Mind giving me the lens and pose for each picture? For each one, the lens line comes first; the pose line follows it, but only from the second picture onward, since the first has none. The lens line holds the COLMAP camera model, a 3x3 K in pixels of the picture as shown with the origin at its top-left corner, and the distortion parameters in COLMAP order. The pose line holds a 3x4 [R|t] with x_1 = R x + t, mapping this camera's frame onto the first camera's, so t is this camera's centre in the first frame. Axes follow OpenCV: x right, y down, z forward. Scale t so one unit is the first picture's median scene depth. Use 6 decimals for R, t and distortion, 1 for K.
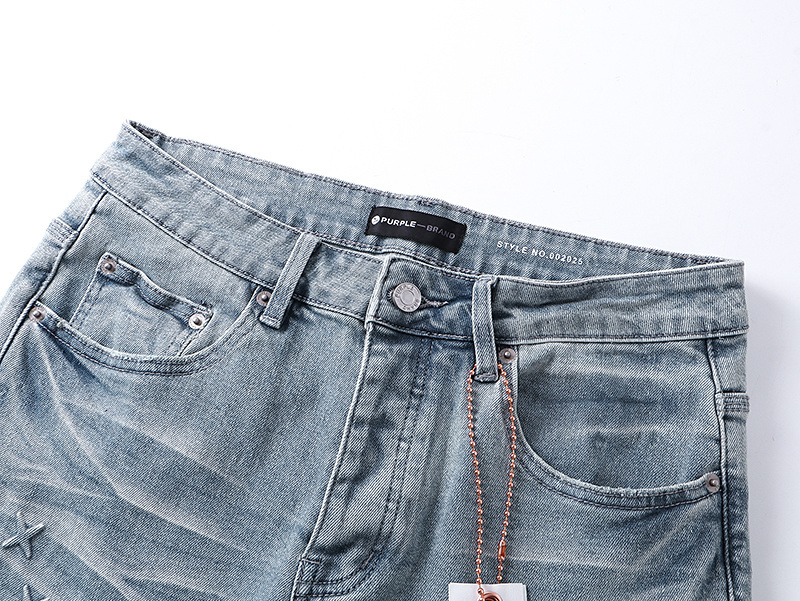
lens RADIAL K [[756.6, 0, 400.0], [0, 756.6, 300.5], [0, 0, 1]] dist [0.000348, 0.009659]
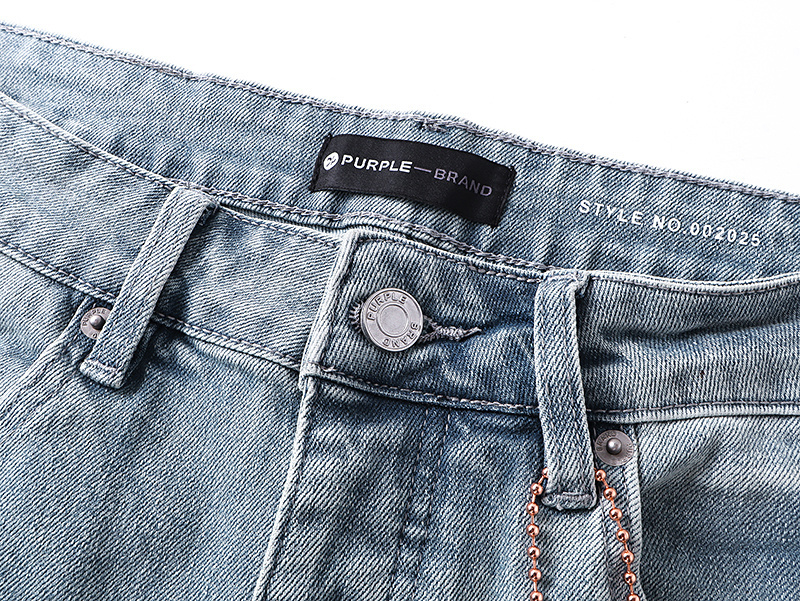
lens RADIAL K [[756.6, 0, 400.0], [0, 756.6, 300.5], [0, 0, 1]] dist [0.000348, 0.009659]
pose [[0.999748, -0.008209, -0.020903, 0.023393], [0.008247, 0.999965, 0.001719, -0.016314], [0.020888, -0.001891, 0.999780, 0.525029]]
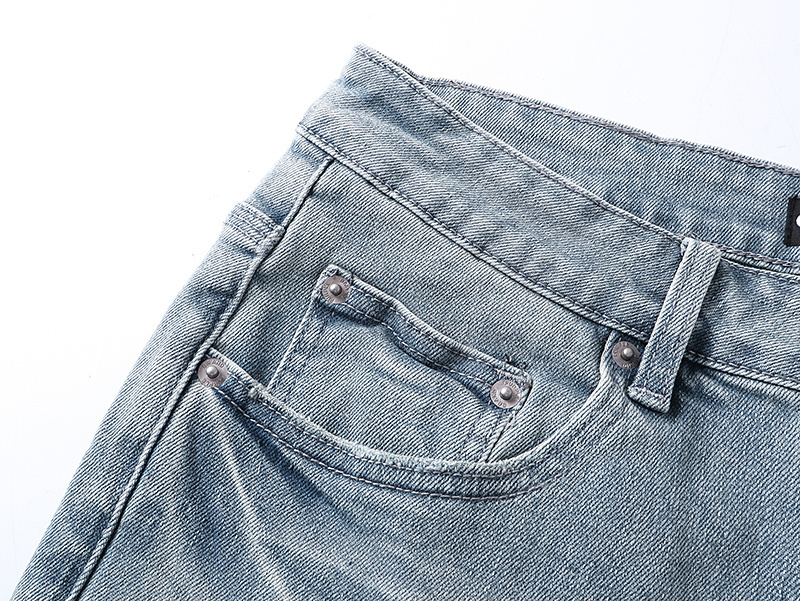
lens RADIAL K [[756.6, 0, 400.0], [0, 756.6, 300.5], [0, 0, 1]] dist [0.000348, 0.009659]
pose [[0.999538, 0.025674, -0.016241, -0.336060], [-0.026493, 0.998275, -0.052398, -0.008928], [0.014868, 0.052805, 0.998494, 0.449981]]
